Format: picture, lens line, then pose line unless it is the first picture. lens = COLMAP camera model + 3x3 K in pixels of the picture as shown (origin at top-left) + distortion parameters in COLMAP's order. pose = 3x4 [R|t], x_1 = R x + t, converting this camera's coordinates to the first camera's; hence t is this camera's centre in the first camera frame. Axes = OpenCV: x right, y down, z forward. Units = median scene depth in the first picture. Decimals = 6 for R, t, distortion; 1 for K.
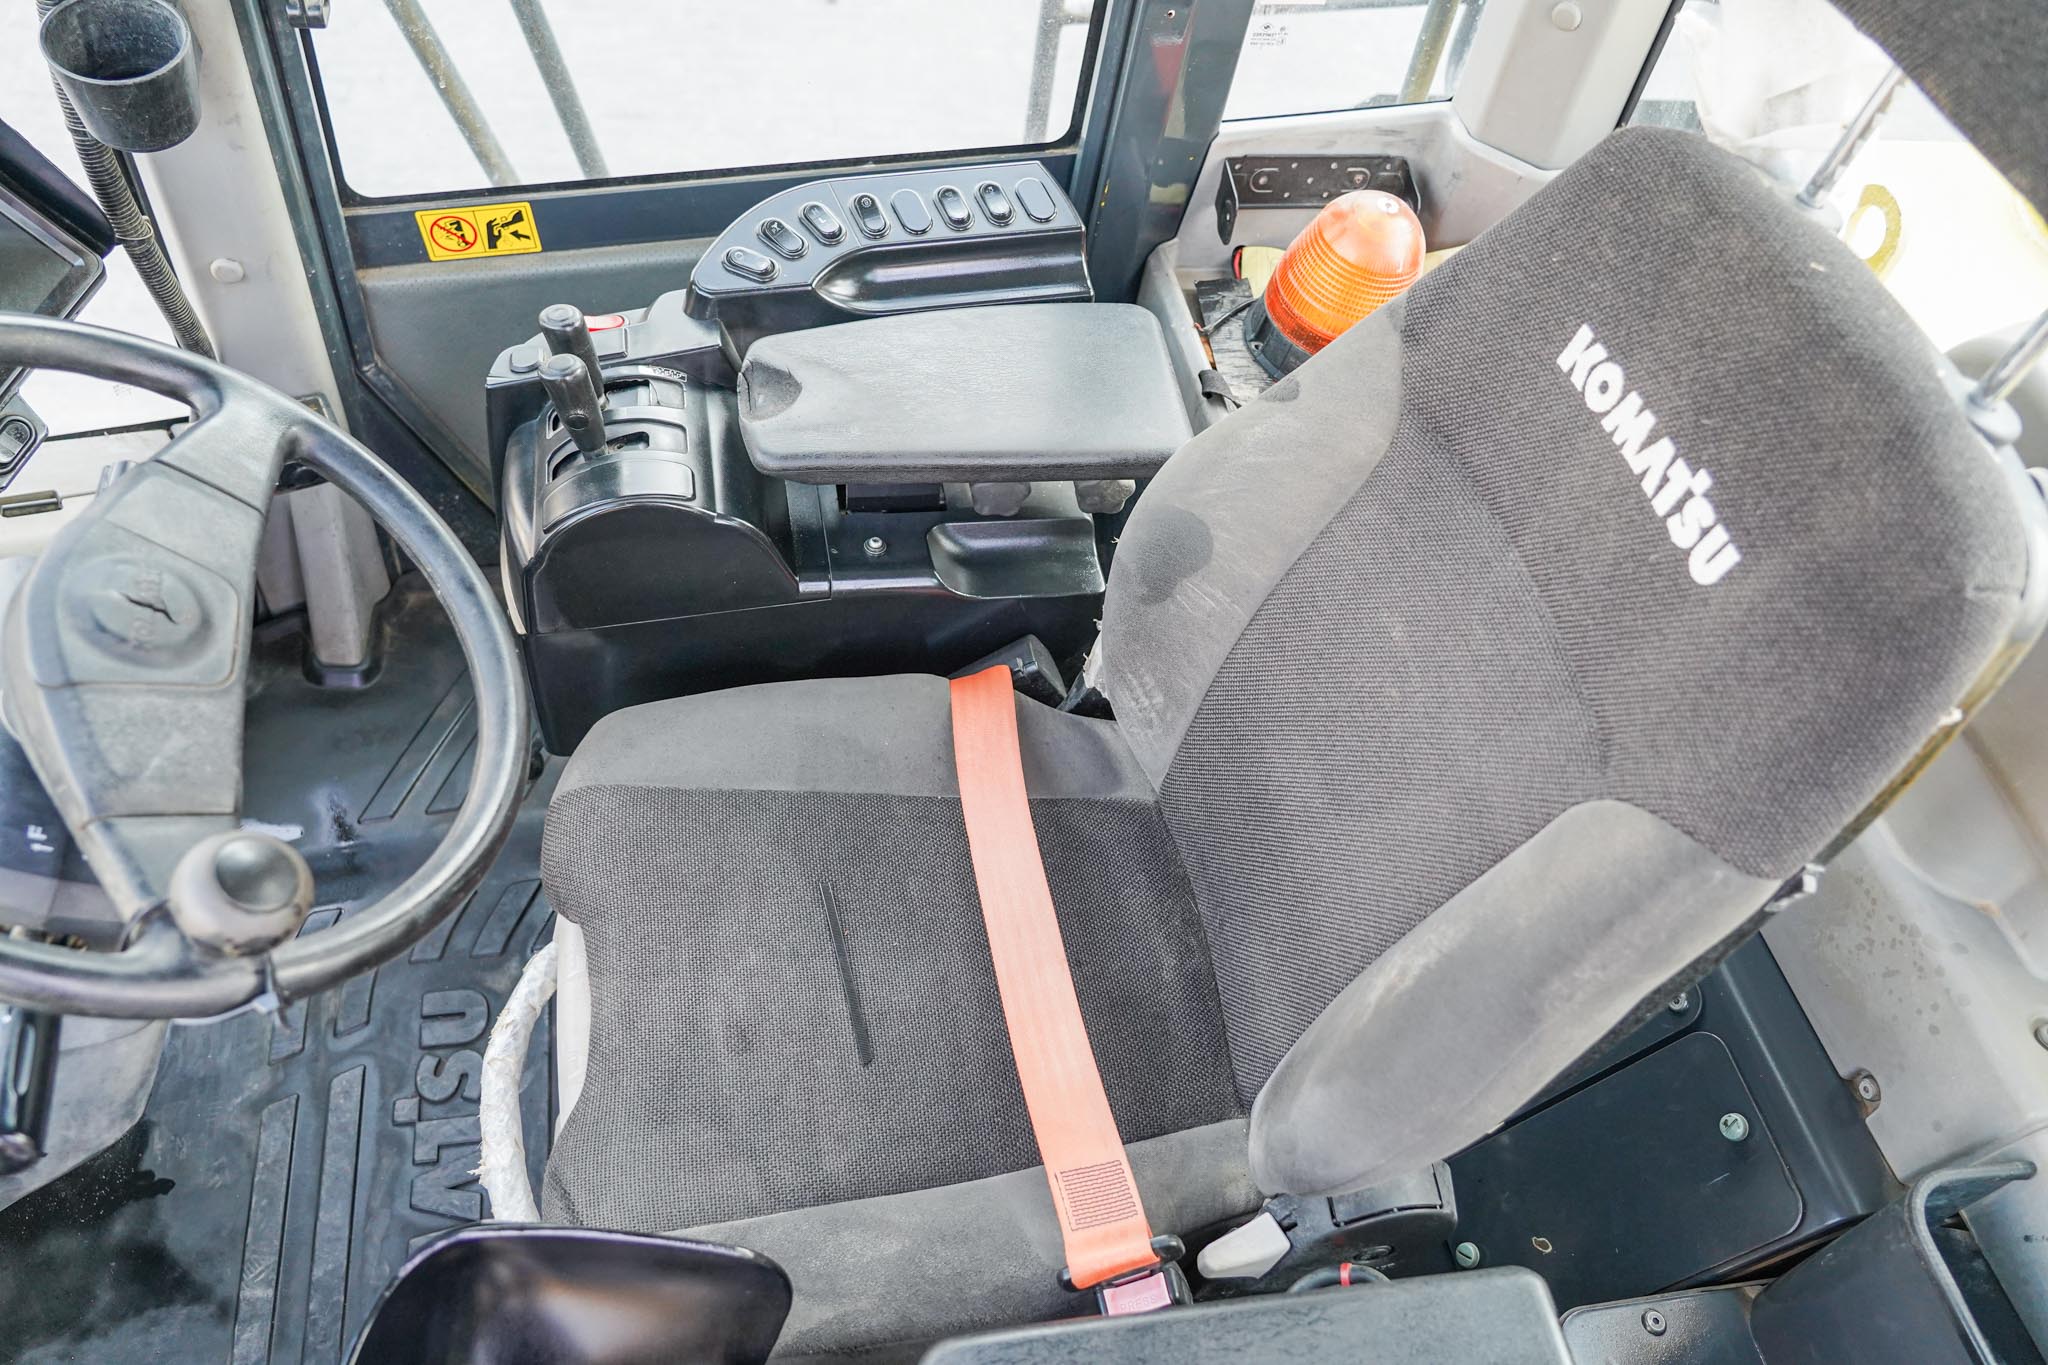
lens RADIAL K [[1573.9, 0, 1020.8], [0, 1573.9, 674.0], [0, 0, 1]] dist [-0.000560, -0.007604]
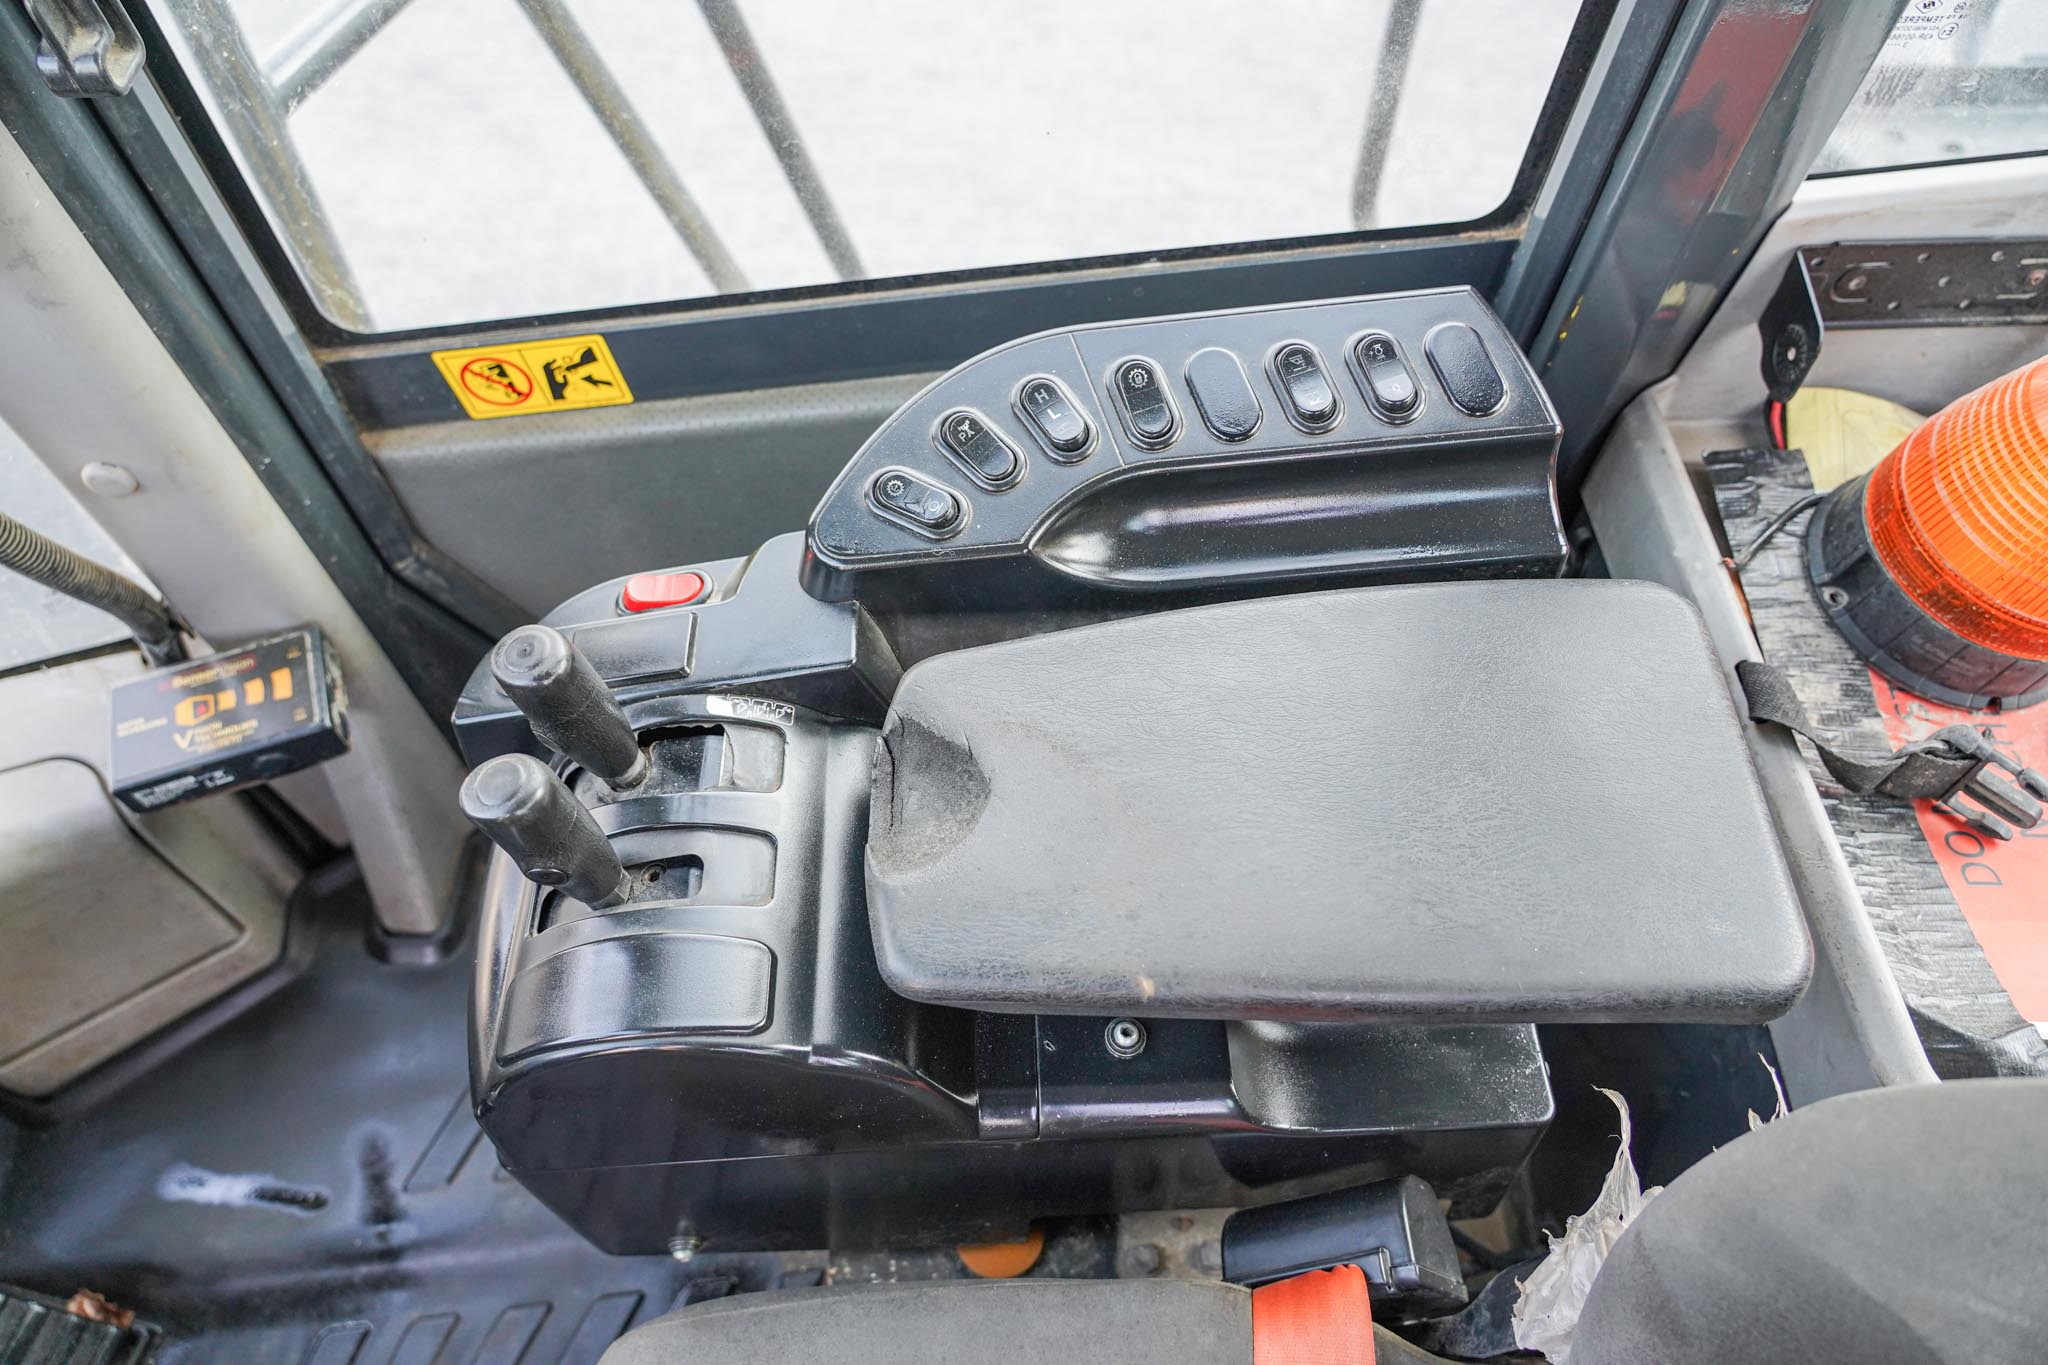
lens RADIAL K [[1383.2, 0, 1022.0], [0, 1383.2, 674.2], [0, 0, 1]] dist [-0.029889, 0.013237]
pose [[0.981805, 0.051563, -0.182760, -0.047421], [-0.035526, 0.995311, 0.089966, -0.245742], [0.186542, -0.081836, 0.979033, 0.540292]]
